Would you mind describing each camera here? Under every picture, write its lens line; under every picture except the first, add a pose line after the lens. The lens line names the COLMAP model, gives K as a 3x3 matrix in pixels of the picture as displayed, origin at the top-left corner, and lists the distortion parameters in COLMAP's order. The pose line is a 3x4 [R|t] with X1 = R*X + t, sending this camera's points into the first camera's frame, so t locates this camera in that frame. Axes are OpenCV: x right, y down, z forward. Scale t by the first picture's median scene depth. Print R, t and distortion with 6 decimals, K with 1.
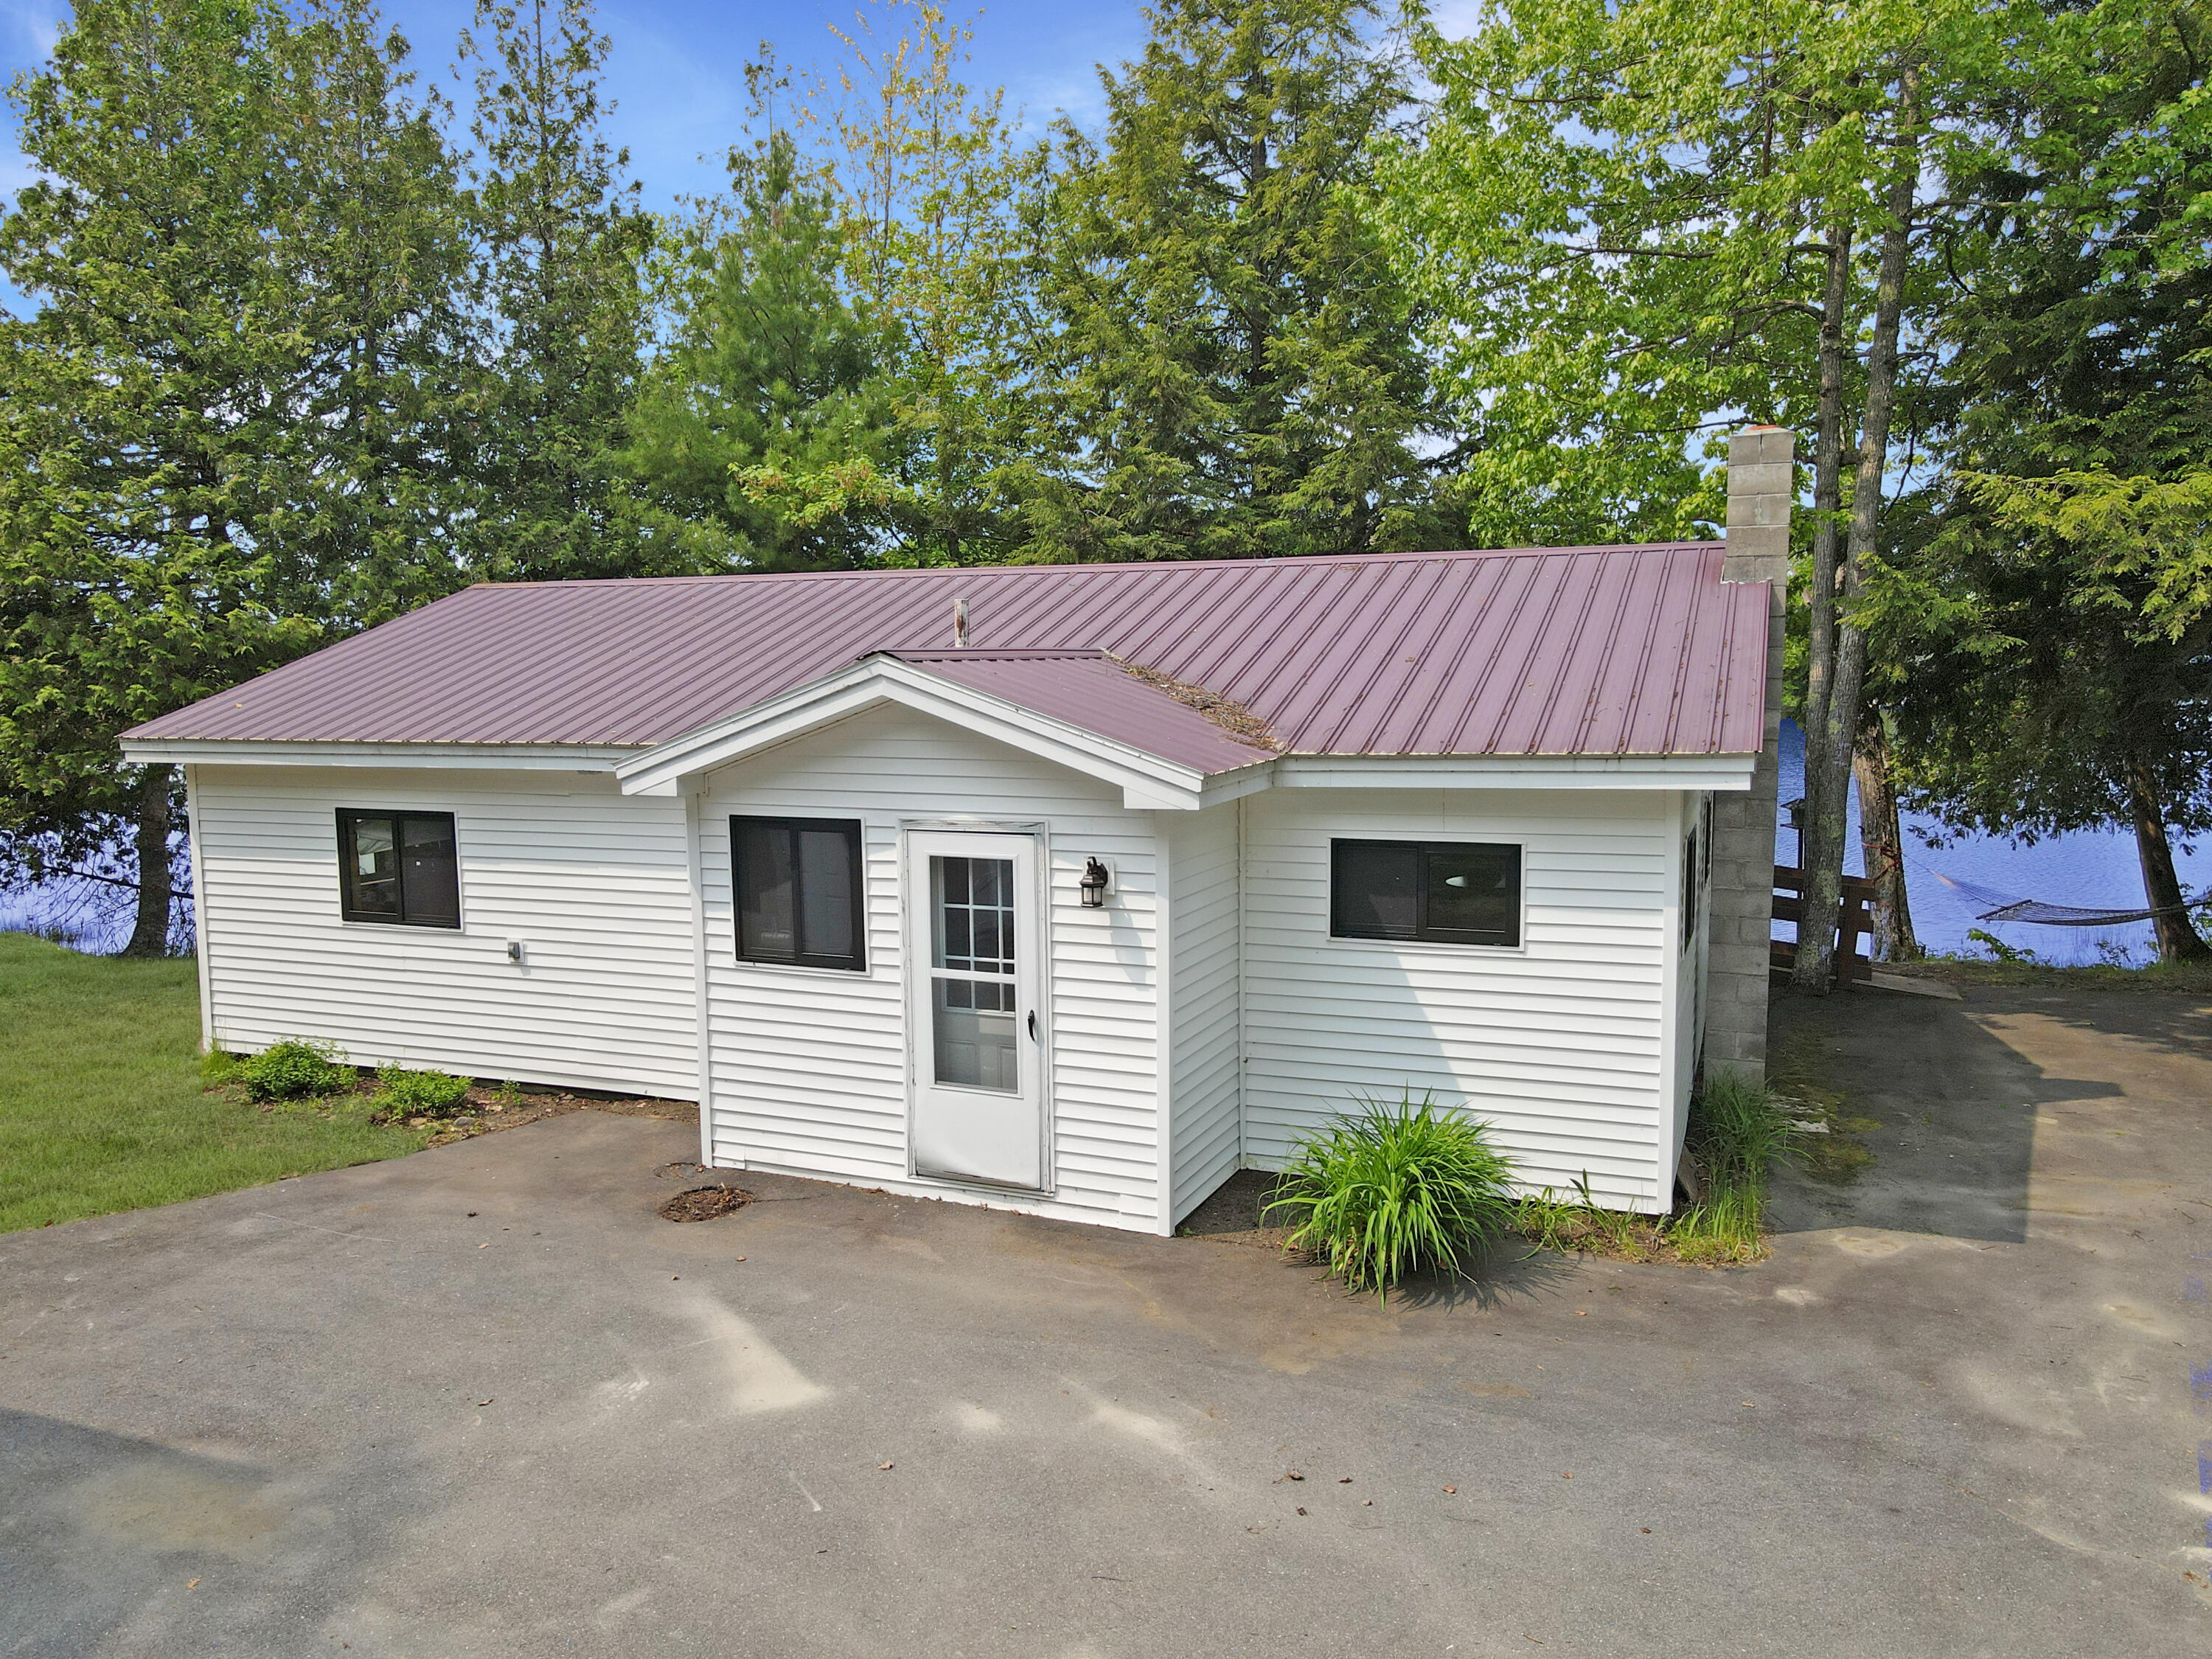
lens RADIAL K [[1746.2, 0, 1097.0], [0, 1746.2, 823.6], [0, 0, 1]] dist [-0.005605, 0.088332]
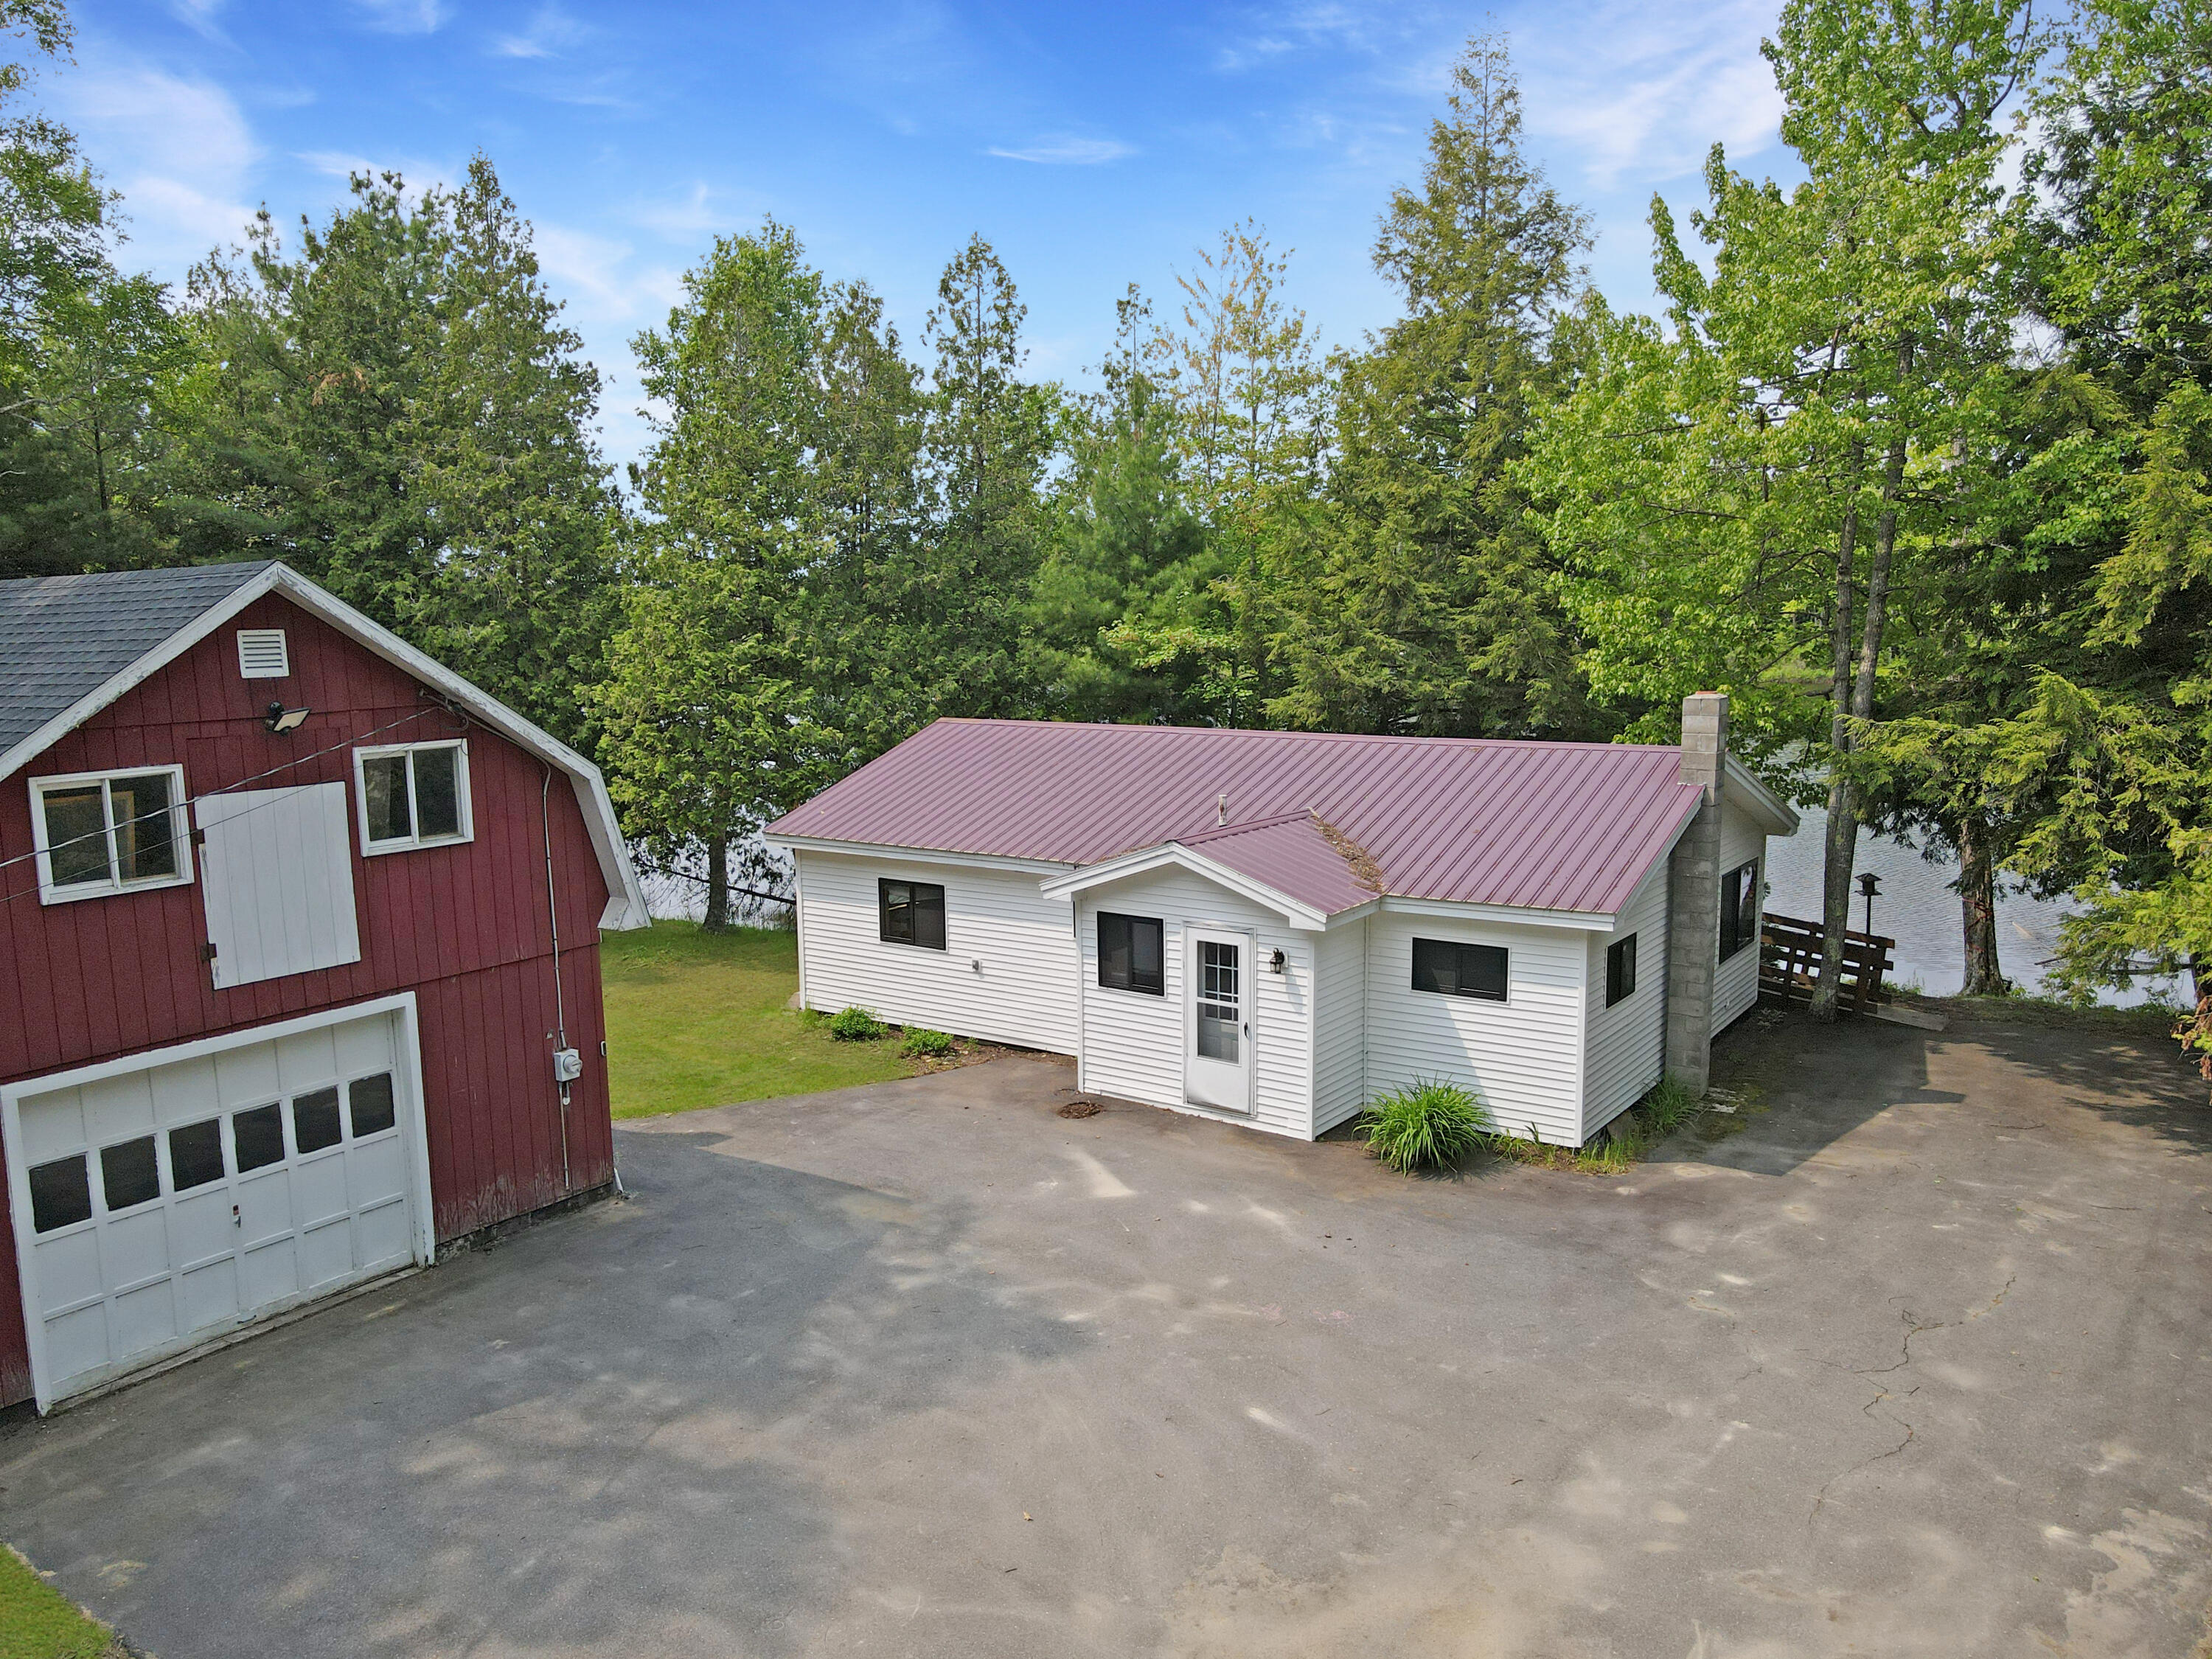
lens RADIAL K [[1746.2, 0, 1097.0], [0, 1746.2, 823.6], [0, 0, 1]] dist [-0.005605, 0.088332]
pose [[0.979521, 0.031437, -0.198871, 0.174766], [-0.025211, 0.999112, 0.033765, -0.171346], [0.199755, -0.028060, 0.979444, -0.911563]]
